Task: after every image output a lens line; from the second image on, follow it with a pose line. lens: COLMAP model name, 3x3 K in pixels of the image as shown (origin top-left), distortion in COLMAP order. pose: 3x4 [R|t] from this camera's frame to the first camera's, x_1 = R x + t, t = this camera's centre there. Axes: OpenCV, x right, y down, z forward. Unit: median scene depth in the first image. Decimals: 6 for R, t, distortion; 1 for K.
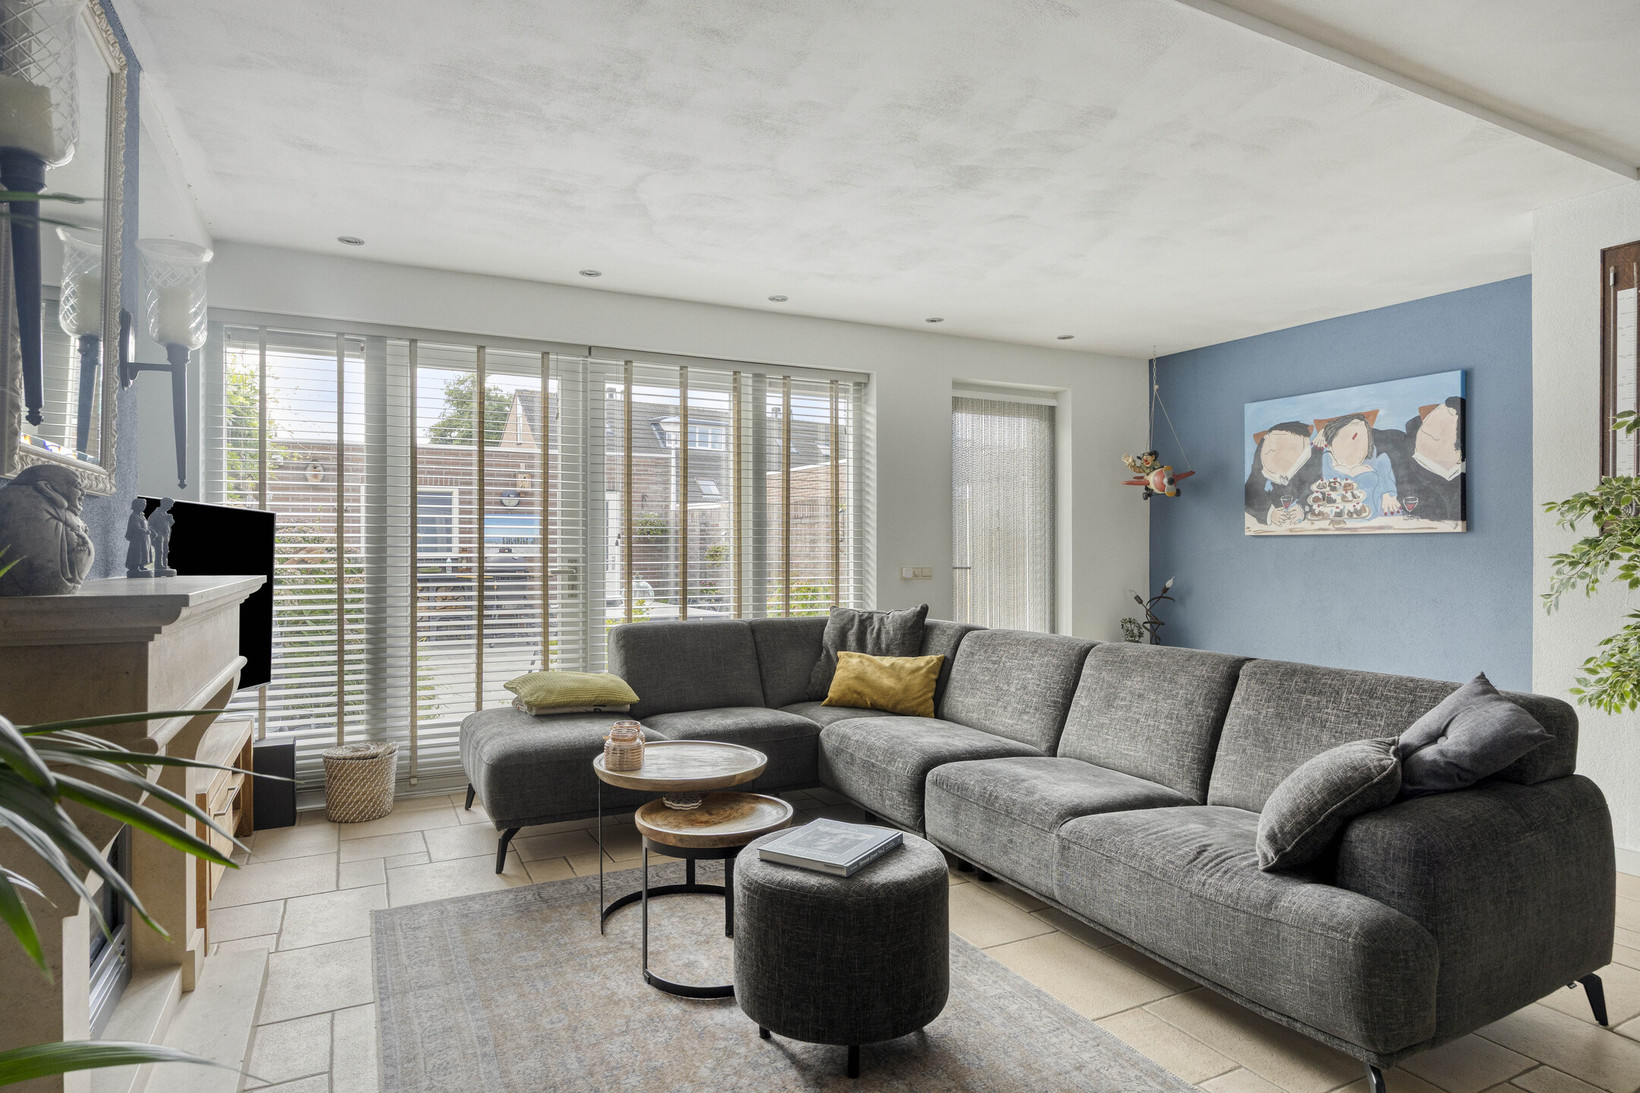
lens RADIAL K [[918.7, 0, 817.6], [0, 918.7, 549.7], [0, 0, 1]] dist [-0.001986, -0.000557]
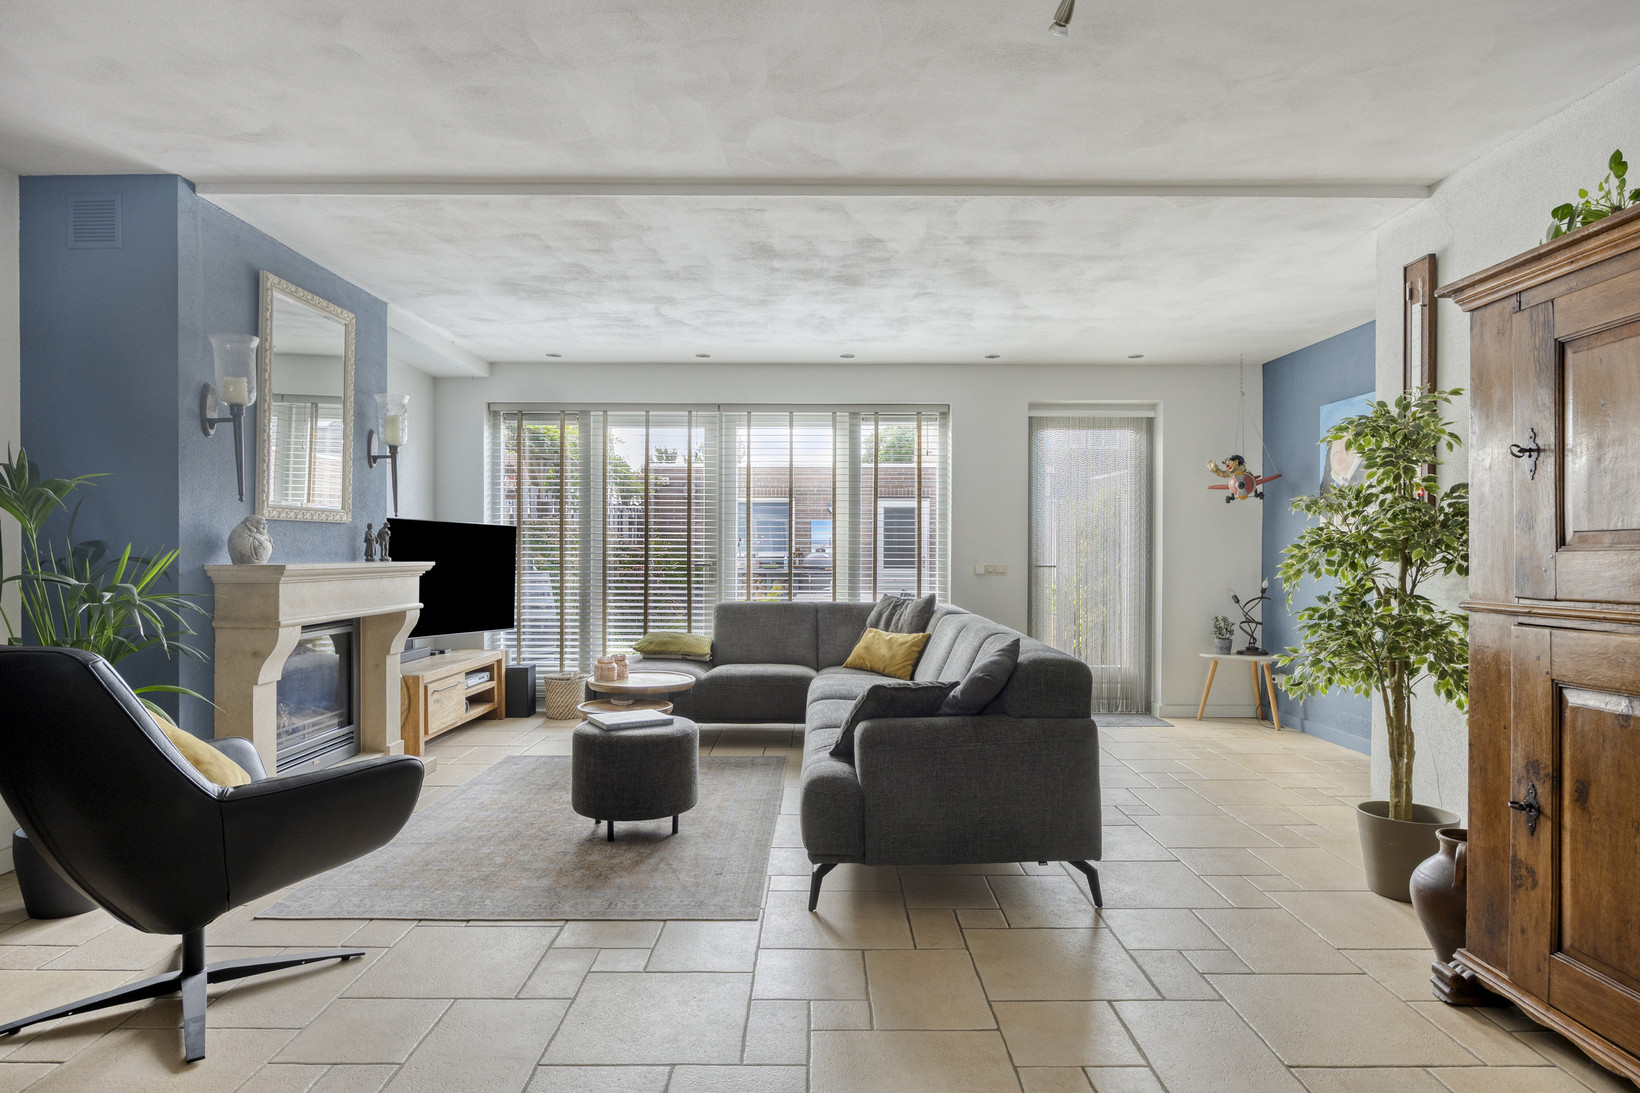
lens RADIAL K [[925.9, 0, 824.5], [0, 925.9, 556.4], [0, 0, 1]] dist [-0.001176, -0.001751]
pose [[0.889108, 0.005710, -0.457663, 0.530816], [-0.003221, 0.999975, 0.006219, 0.001586], [0.457687, -0.004055, 0.889104, -0.178972]]
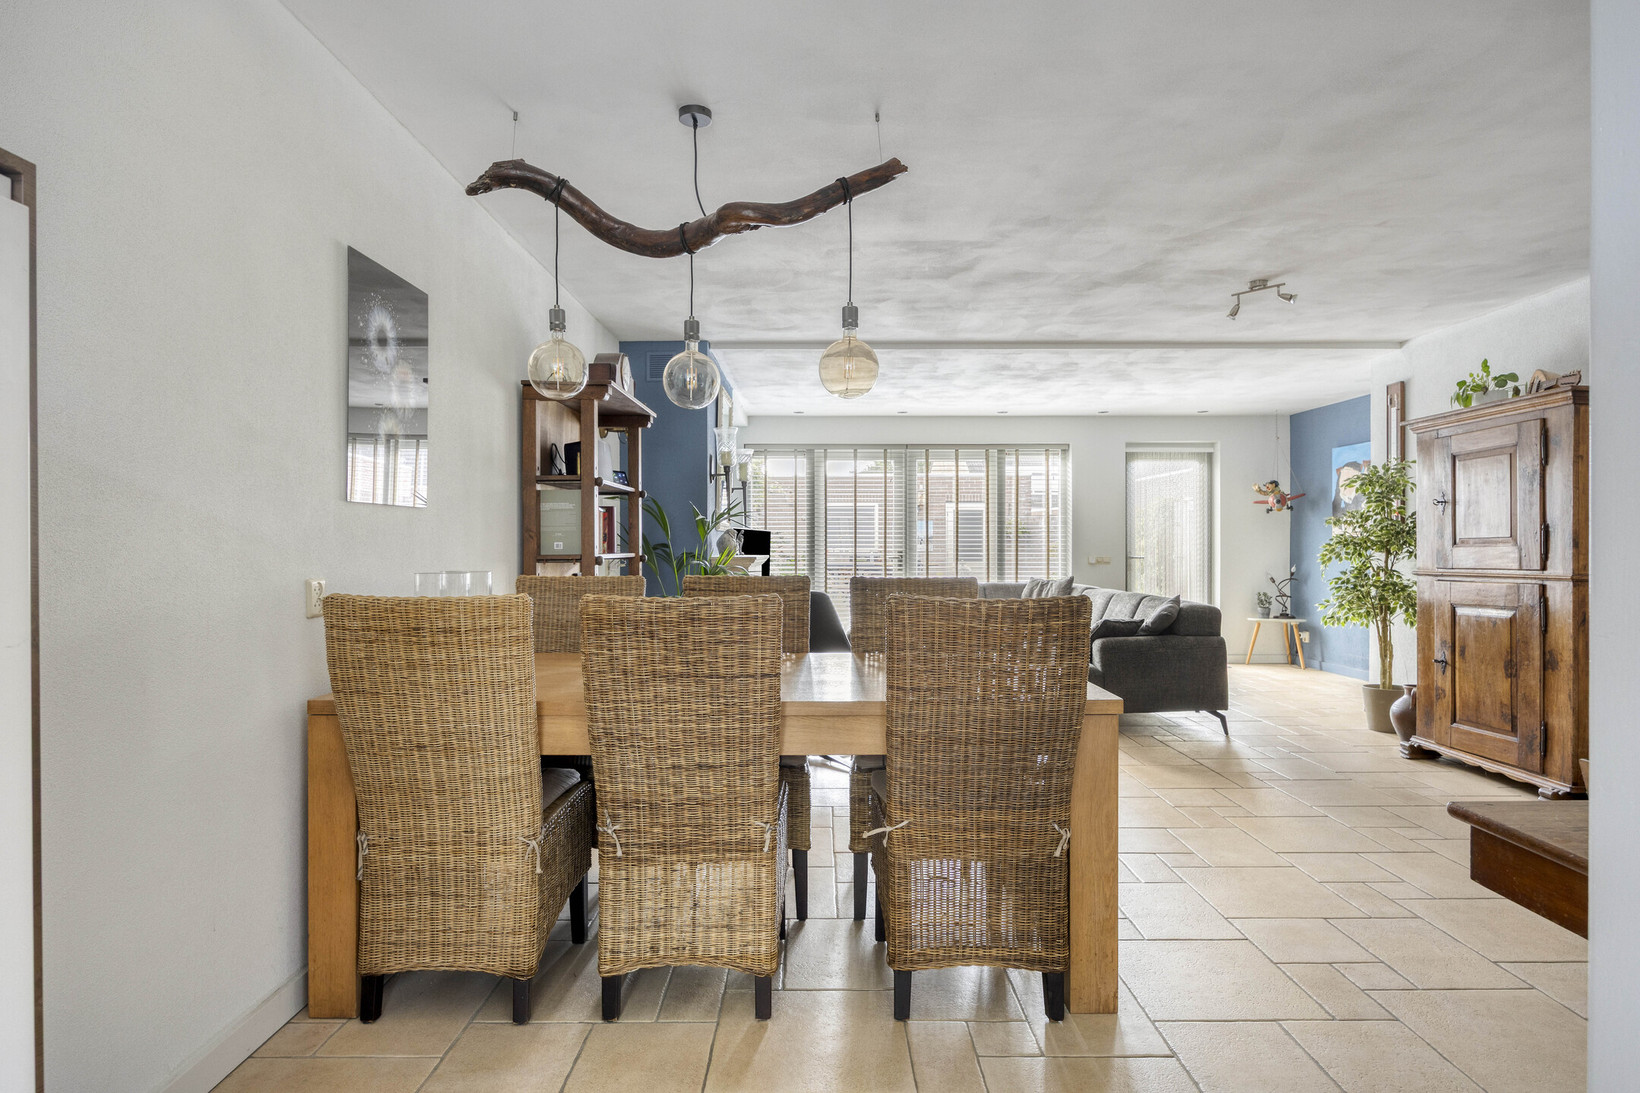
lens RADIAL K [[918.7, 0, 817.6], [0, 918.7, 549.7], [0, 0, 1]] dist [-0.001986, -0.000557]
pose [[0.888207, 0.001442, -0.459441, 0.484321], [0.000326, 0.999993, 0.003768, -0.000591], [0.459443, -0.003497, 0.888200, -0.838079]]
